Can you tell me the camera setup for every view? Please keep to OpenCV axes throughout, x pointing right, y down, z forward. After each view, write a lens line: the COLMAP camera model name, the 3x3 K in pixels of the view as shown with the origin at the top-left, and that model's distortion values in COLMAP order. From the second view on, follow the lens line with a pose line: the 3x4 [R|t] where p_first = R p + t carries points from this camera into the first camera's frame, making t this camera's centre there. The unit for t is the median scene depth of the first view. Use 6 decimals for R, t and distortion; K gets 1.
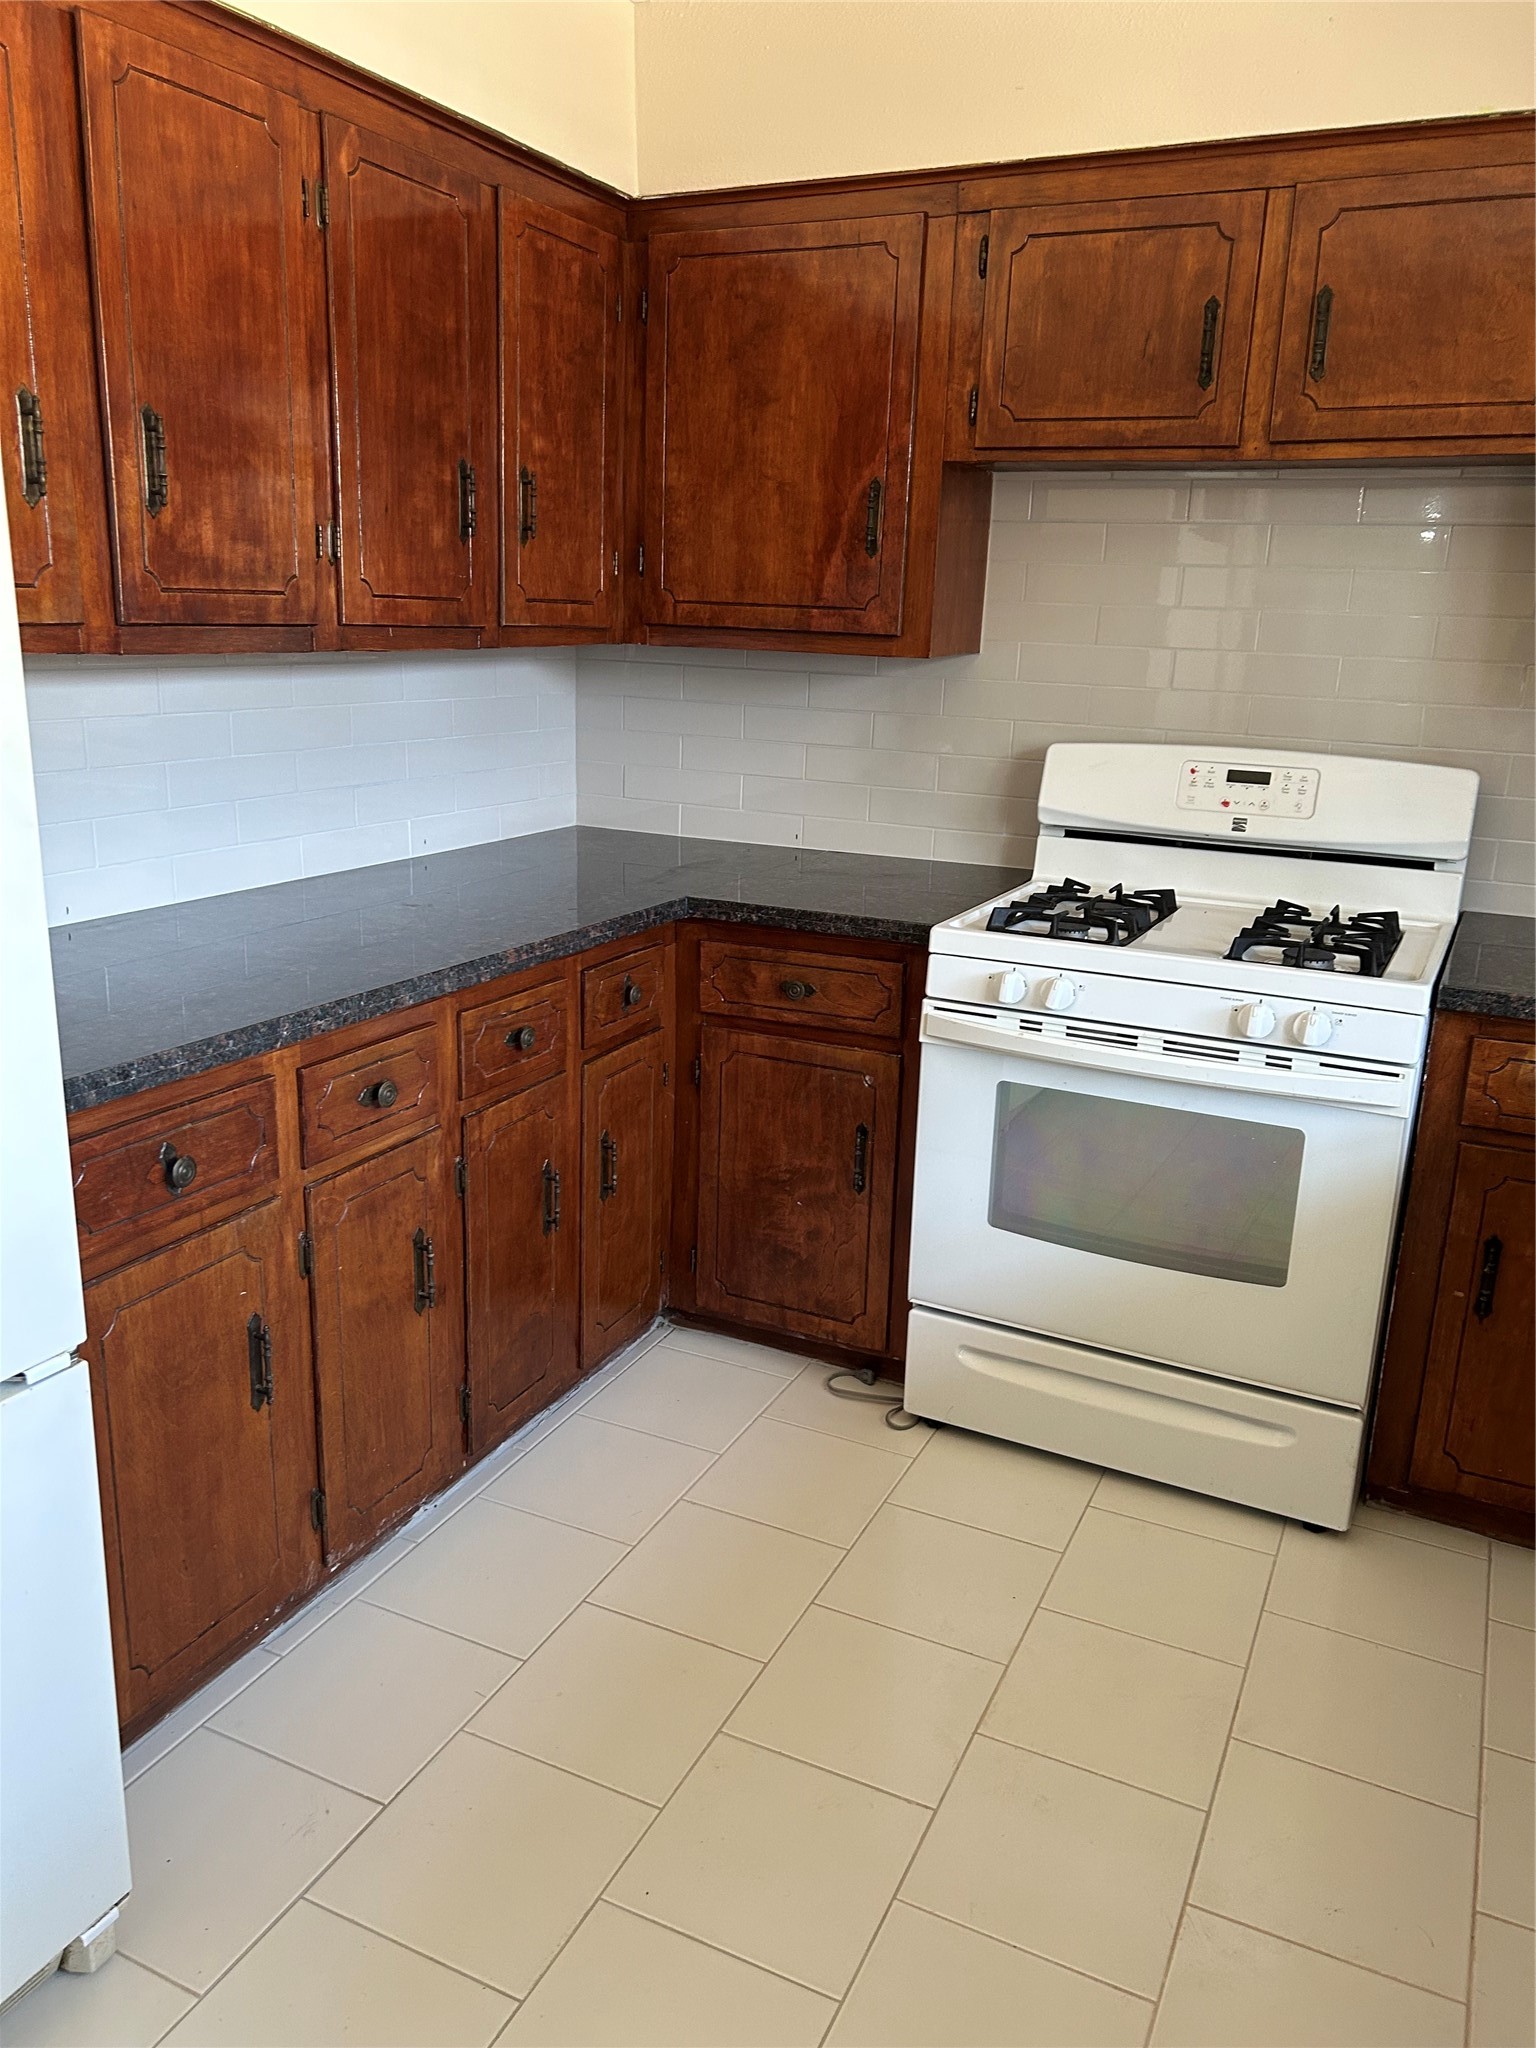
lens RADIAL K [[1556.5, 0, 767.3], [0, 1556.5, 1022.9], [0, 0, 1]] dist [0.032457, -0.034660]
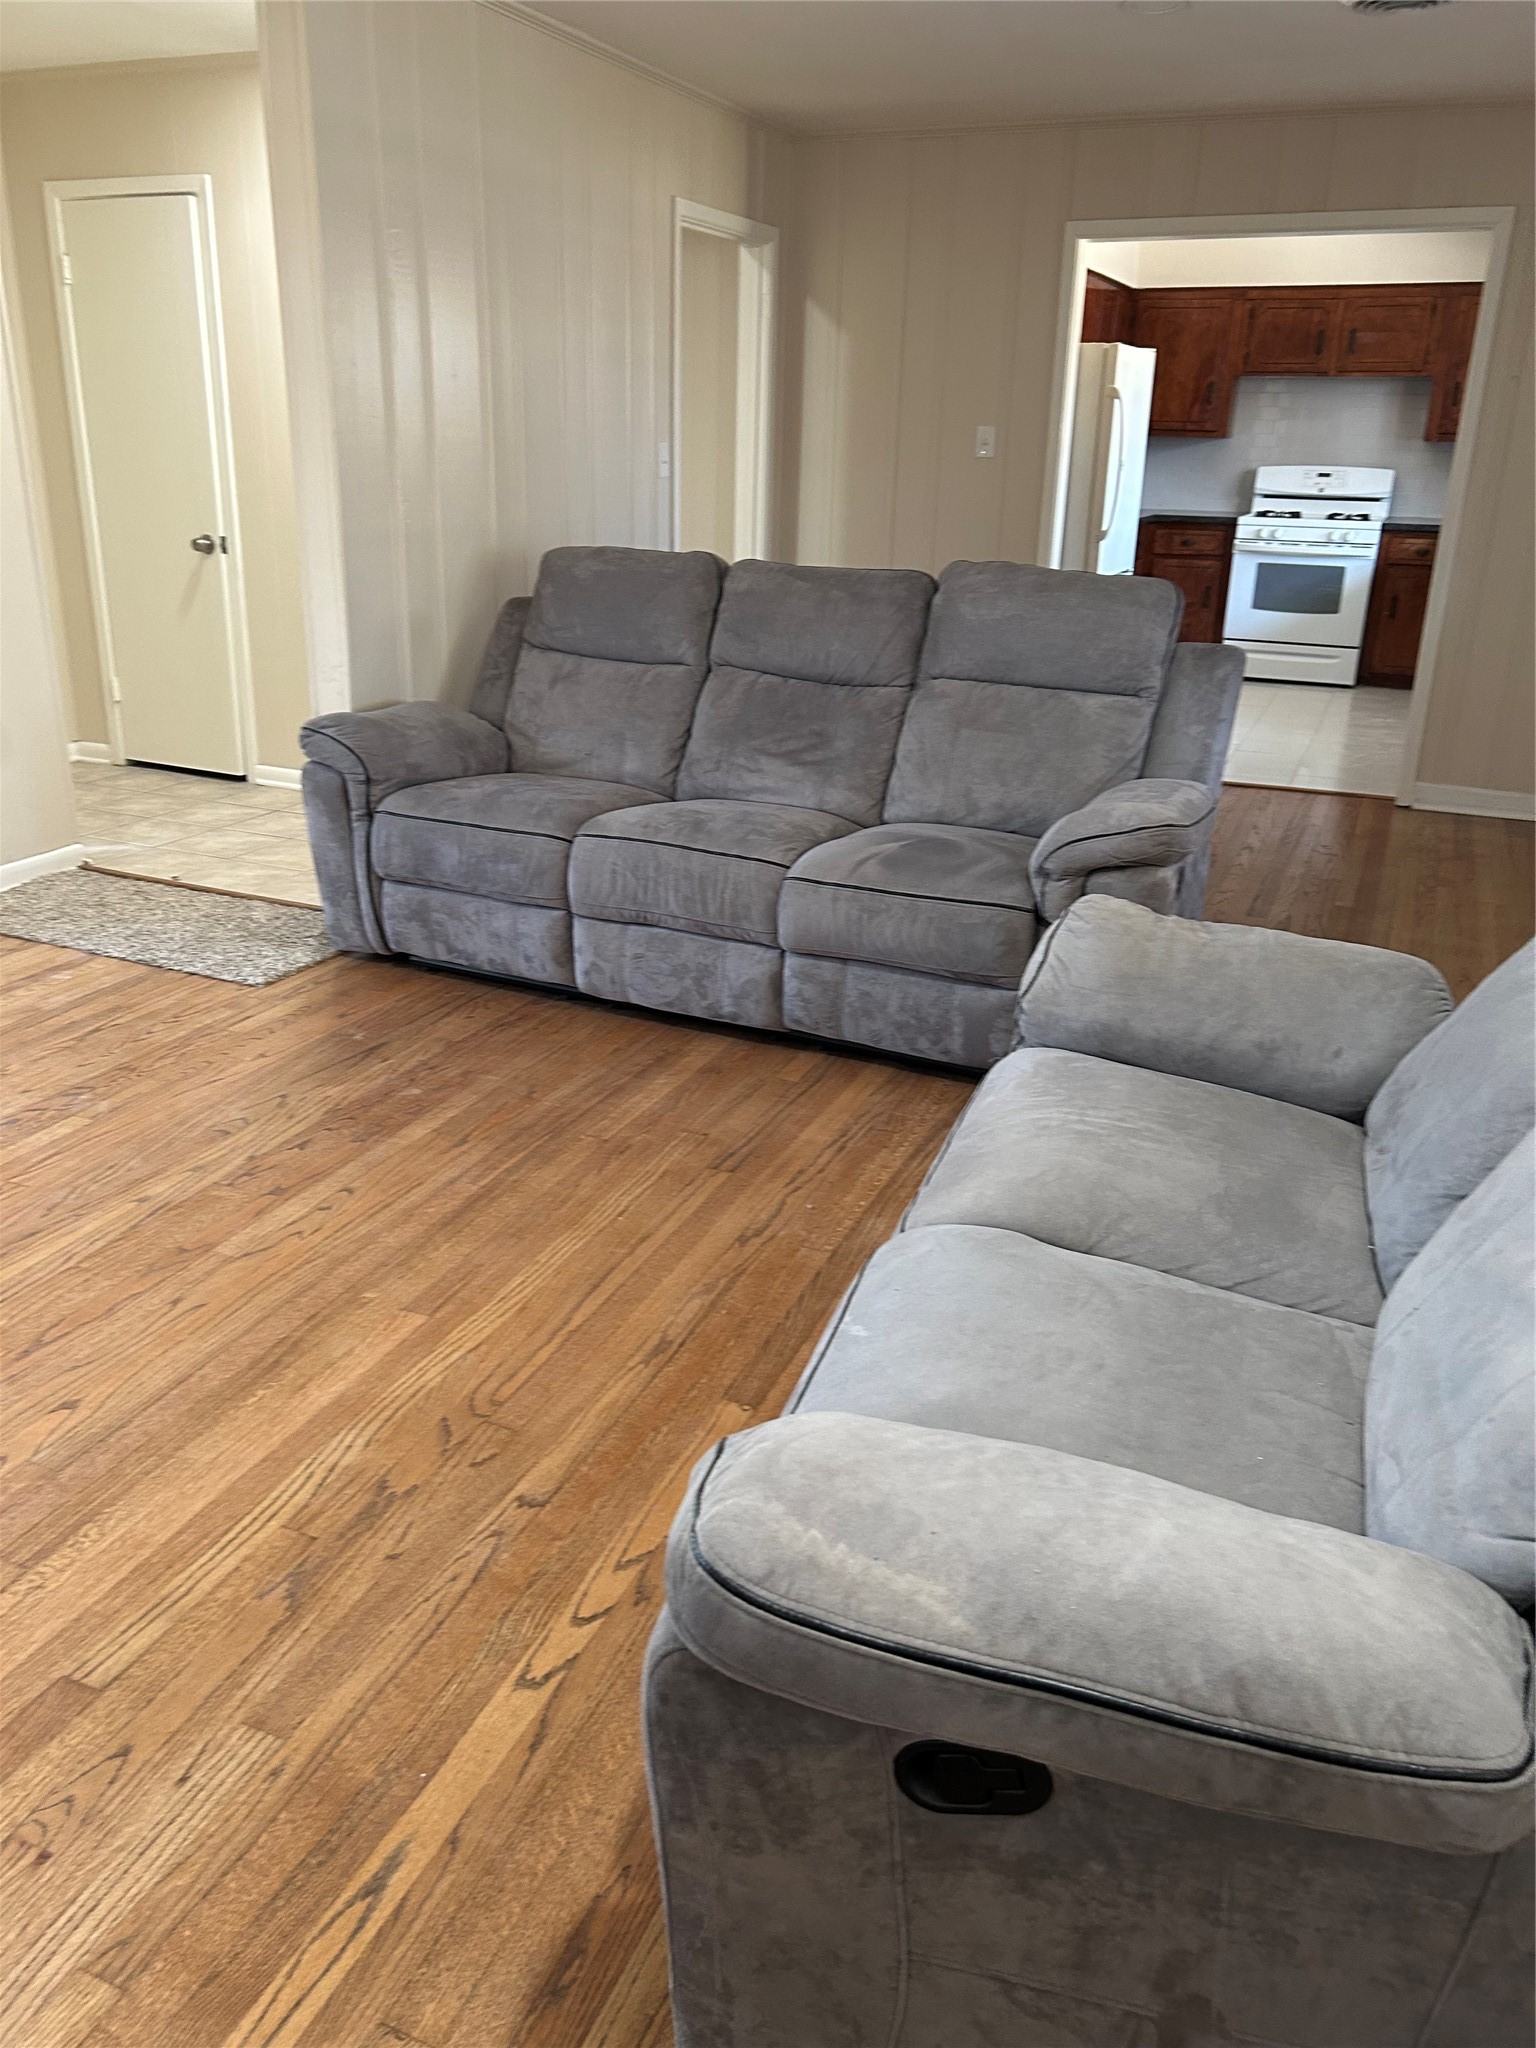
lens RADIAL K [[1556.5, 0, 765.6], [0, 1556.5, 1023.4], [0, 0, 1]] dist [0.032457, -0.034660]
pose [[0.998359, -0.028592, 0.049617, -1.126417], [0.023482, 0.994642, 0.100680, 0.670305], [-0.052230, -0.099350, 0.993681, -2.463544]]
